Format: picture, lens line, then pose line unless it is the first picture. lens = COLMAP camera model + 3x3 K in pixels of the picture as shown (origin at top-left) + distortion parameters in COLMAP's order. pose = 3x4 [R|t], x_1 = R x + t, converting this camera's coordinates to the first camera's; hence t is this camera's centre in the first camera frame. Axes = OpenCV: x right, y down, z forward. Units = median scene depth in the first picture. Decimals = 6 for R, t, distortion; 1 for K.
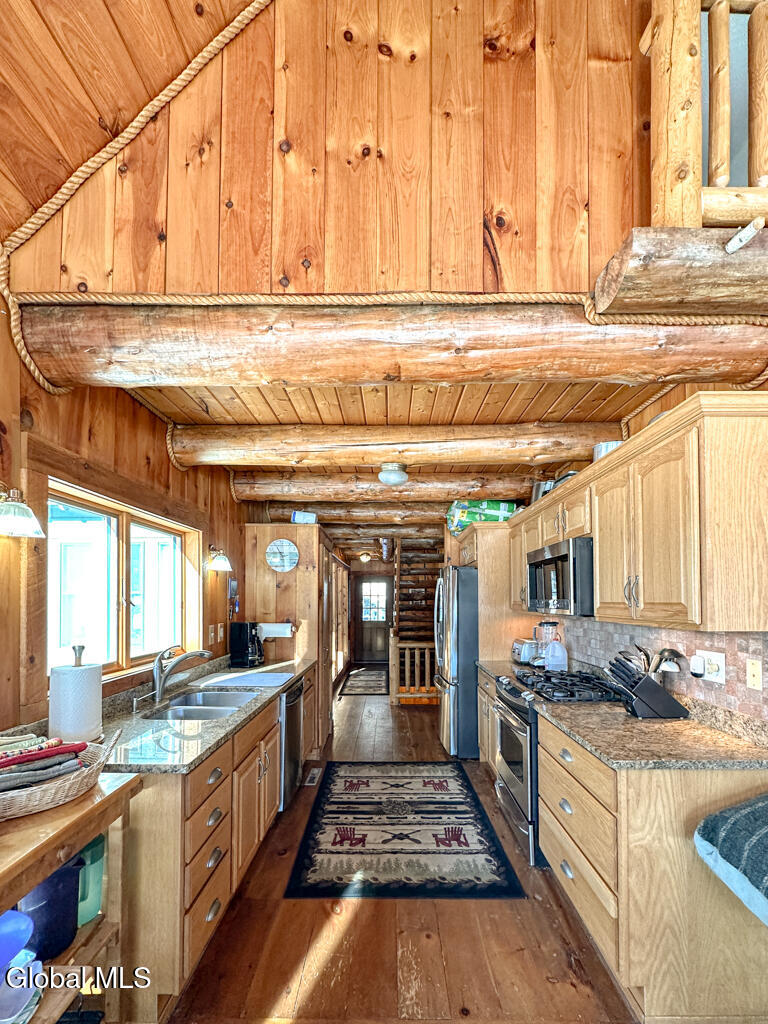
lens RADIAL K [[434.7, 0, 378.6], [0, 434.7, 589.7], [0, 0, 1]] dist [-0.001682, 0.000042]
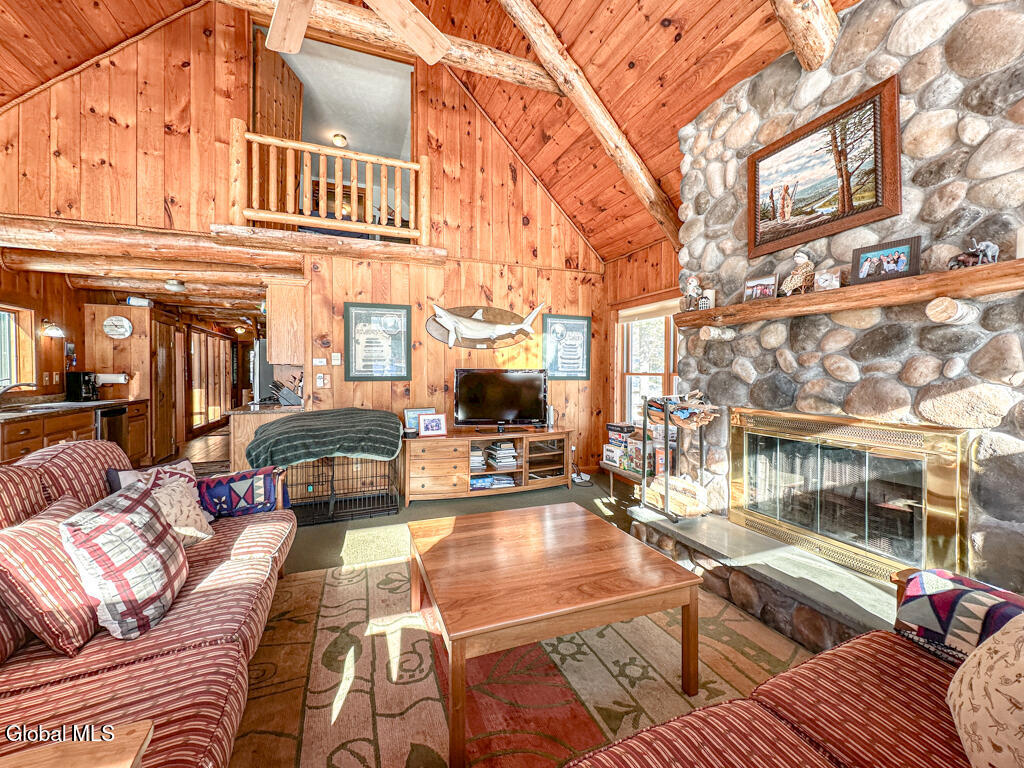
lens RADIAL K [[413.1, 0, 510.6], [0, 413.1, 375.4], [0, 0, 1]] dist [-0.001778, -0.000048]
pose [[0.922457, -0.003005, 0.386087, 1.152001], [-0.008875, 0.999540, 0.028984, 0.076224], [-0.385997, -0.030163, 0.922007, -1.974851]]
